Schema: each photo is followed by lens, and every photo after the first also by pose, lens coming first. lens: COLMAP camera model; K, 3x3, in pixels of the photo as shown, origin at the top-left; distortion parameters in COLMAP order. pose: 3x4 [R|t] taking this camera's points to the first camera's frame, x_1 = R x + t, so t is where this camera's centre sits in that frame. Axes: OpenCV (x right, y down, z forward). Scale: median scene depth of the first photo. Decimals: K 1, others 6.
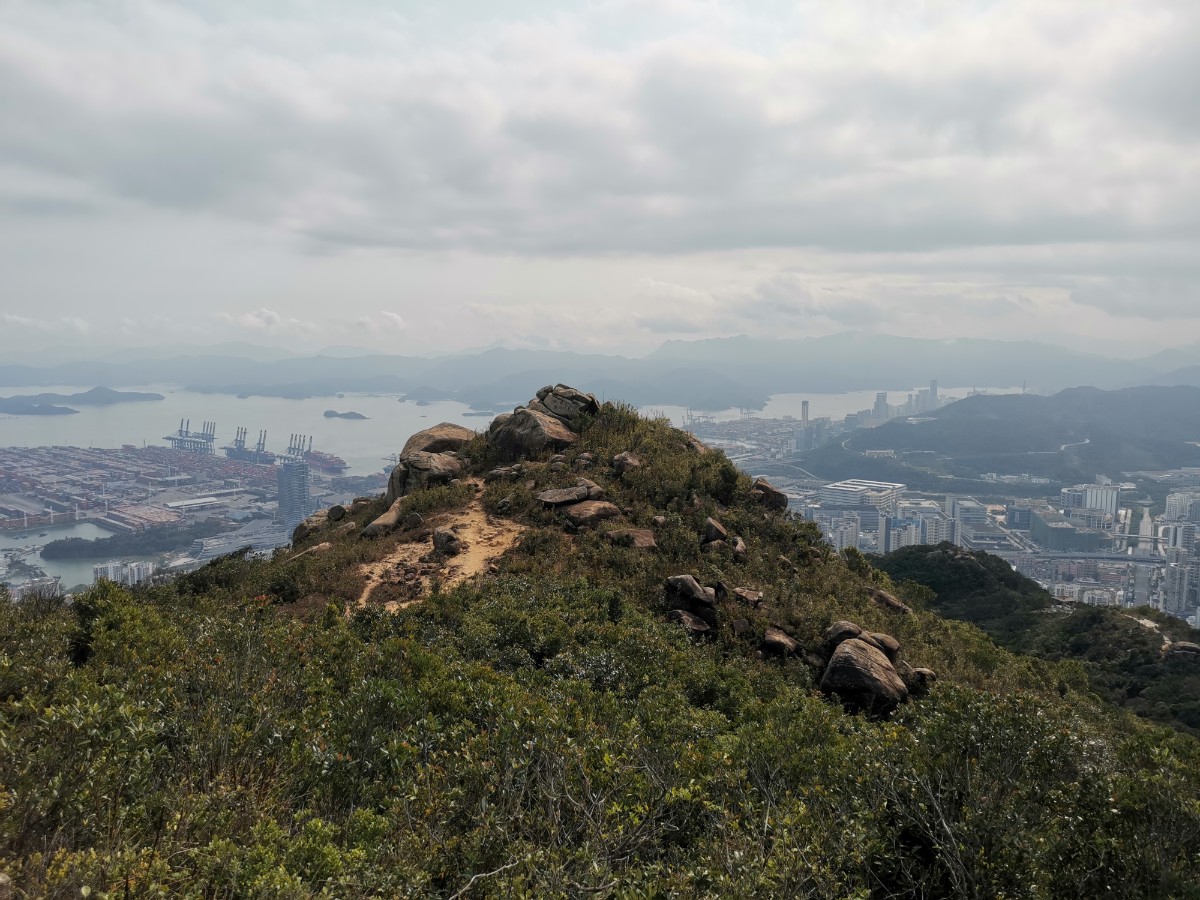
lens RADIAL K [[919.8, 0, 600.1], [0, 919.8, 450.5], [0, 0, 1]] dist [0.060626, -0.047048]
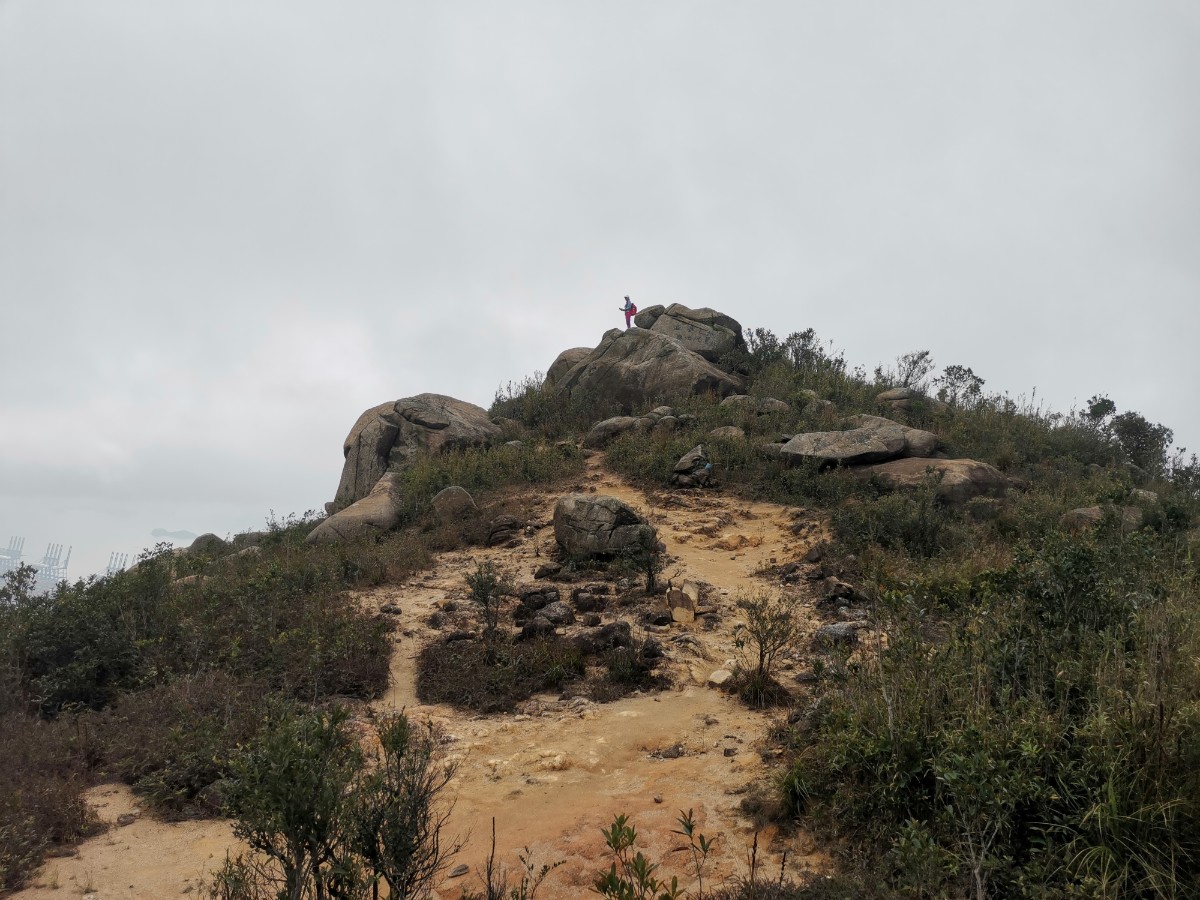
lens RADIAL K [[919.8, 0, 603.2], [0, 919.8, 450.8], [0, 0, 1]] dist [0.060626, -0.047048]
pose [[0.987735, 0.043306, 0.150013, -0.188923], [-0.023162, 0.990776, -0.133513, 0.099345], [-0.154412, 0.128401, 0.979628, 0.570690]]
